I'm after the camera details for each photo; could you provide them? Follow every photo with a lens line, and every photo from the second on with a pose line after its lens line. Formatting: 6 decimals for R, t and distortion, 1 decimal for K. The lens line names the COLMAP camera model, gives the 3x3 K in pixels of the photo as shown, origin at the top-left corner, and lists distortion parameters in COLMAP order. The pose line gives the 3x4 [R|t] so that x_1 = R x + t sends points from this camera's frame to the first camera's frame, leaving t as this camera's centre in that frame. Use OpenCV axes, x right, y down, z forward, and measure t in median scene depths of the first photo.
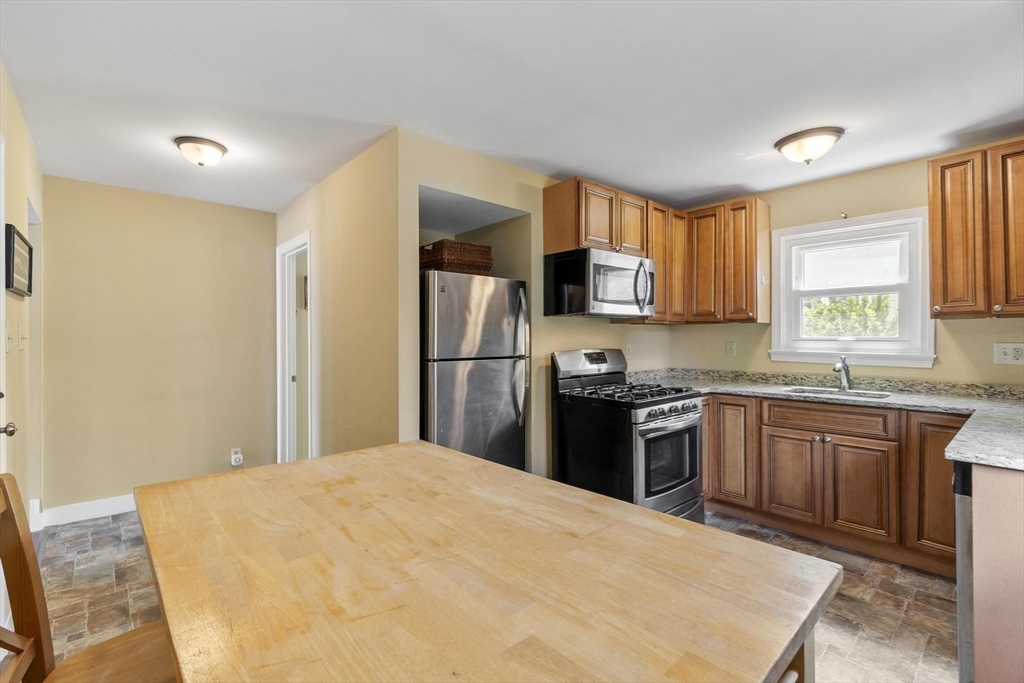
lens RADIAL K [[459.9, 0, 479.9], [0, 459.9, 334.9], [0, 0, 1]] dist [-0.001342, -0.000716]
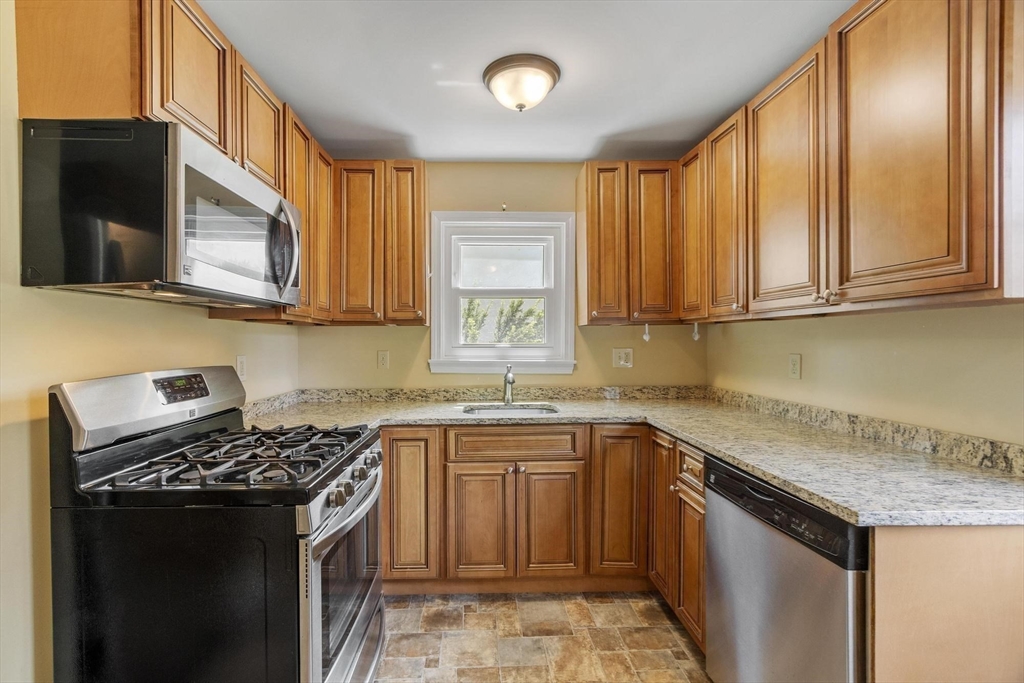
lens RADIAL K [[449.0, 0, 488.4], [0, 449.0, 345.5], [0, 0, 1]] dist [0.001877, -0.000109]
pose [[0.622570, -0.004022, 0.782554, 0.095141], [-0.000604, 0.999984, 0.005620, 0.004724], [-0.782564, -0.003971, 0.622557, 0.514950]]
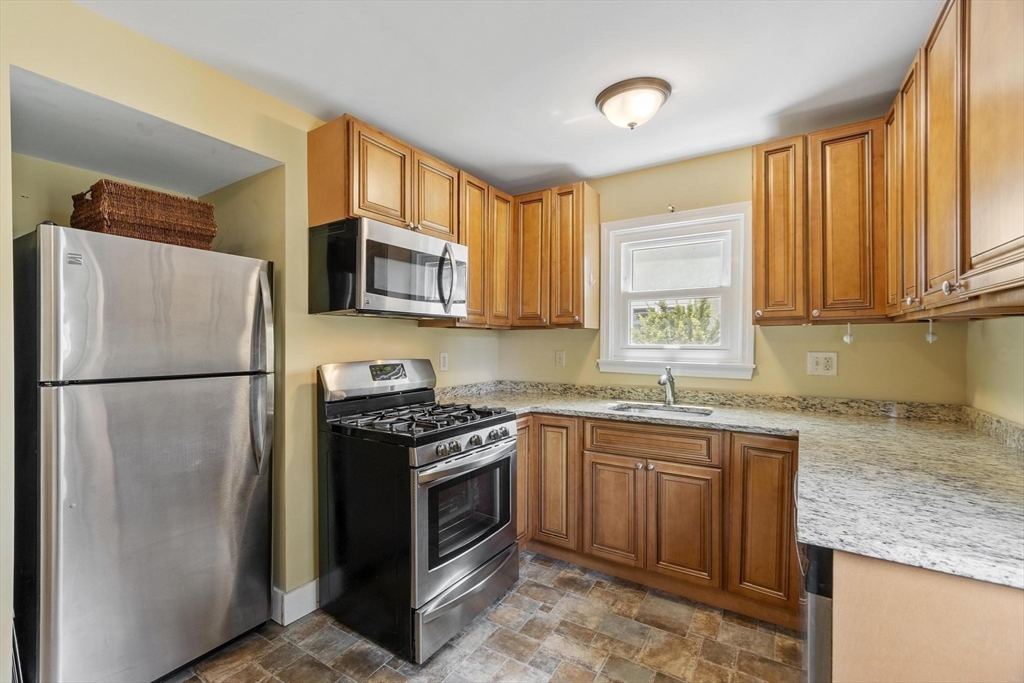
lens RADIAL K [[453.4, 0, 485.4], [0, 453.4, 346.6], [0, 0, 1]] dist [-0.000115, -0.000174]
pose [[0.962416, 0.002735, 0.271567, 0.223680], [-0.005706, 0.999932, 0.010151, 0.001030], [-0.271520, -0.011319, 0.962366, 0.267826]]
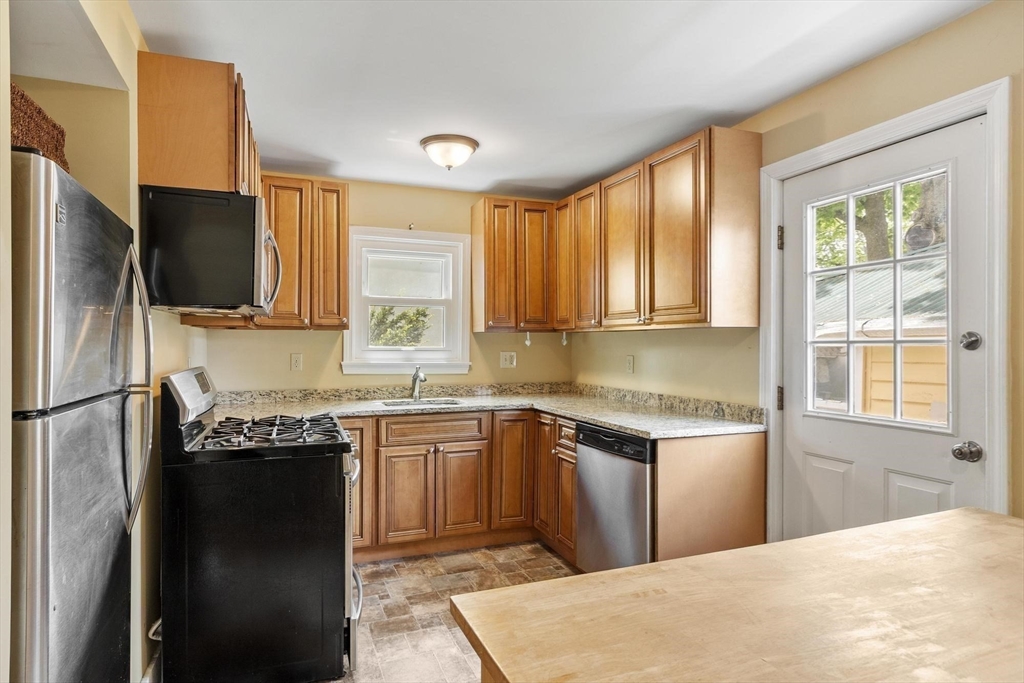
lens RADIAL K [[560.4, 0, 497.7], [0, 560.4, 347.0], [0, 0, 1]] dist [-0.001114, -0.000027]
pose [[0.320199, 0.000669, 0.947350, -0.335924], [-0.005250, 0.999986, 0.001069, 0.002502], [-0.947336, -0.005316, 0.320198, 0.456626]]
